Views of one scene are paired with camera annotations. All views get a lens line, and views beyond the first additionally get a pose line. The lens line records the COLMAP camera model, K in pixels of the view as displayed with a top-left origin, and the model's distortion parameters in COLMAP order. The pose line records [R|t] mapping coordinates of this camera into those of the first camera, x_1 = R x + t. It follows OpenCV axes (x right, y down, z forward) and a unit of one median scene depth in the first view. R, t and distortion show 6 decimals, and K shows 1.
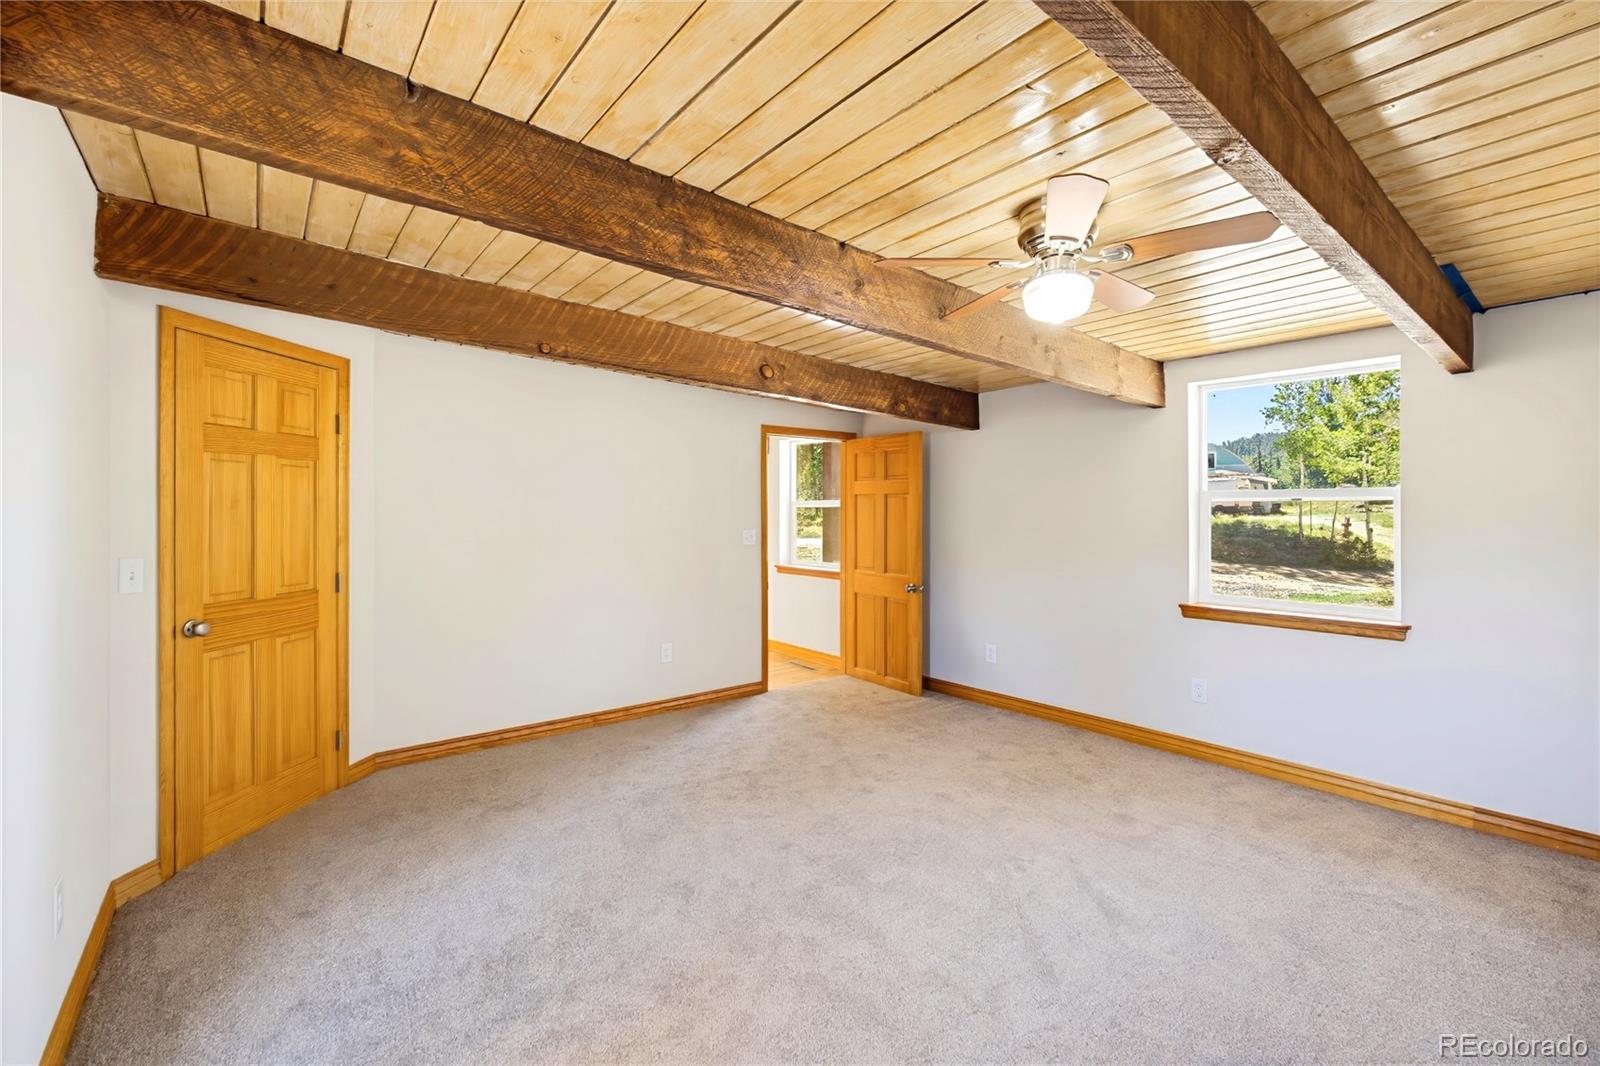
lens RADIAL K [[681.9, 0, 808.9], [0, 681.9, 519.8], [0, 0, 1]] dist [-0.016714, 0.004257]
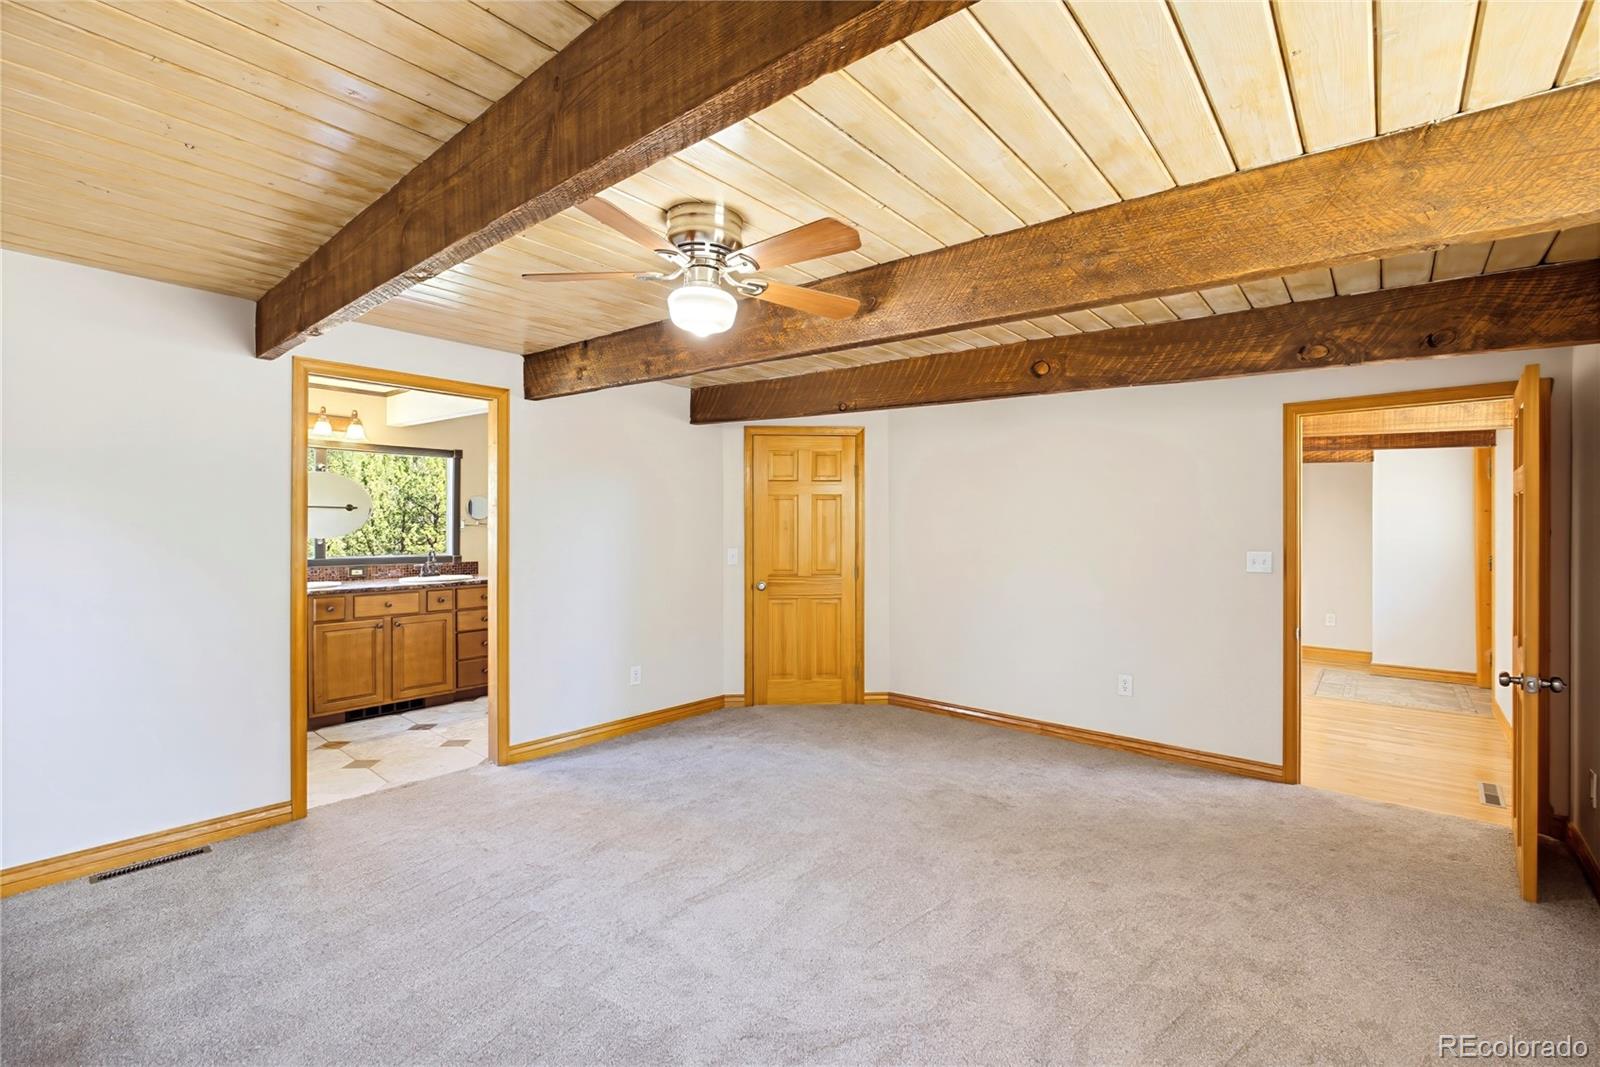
lens RADIAL K [[681.9, 0, 797.4], [0, 681.9, 533.2], [0, 0, 1]] dist [-0.016714, 0.004257]
pose [[0.172979, 0.008780, -0.984886, 0.807095], [-0.013120, 0.999892, 0.006610, -0.005492], [0.984838, 0.011778, 0.173075, 0.573129]]
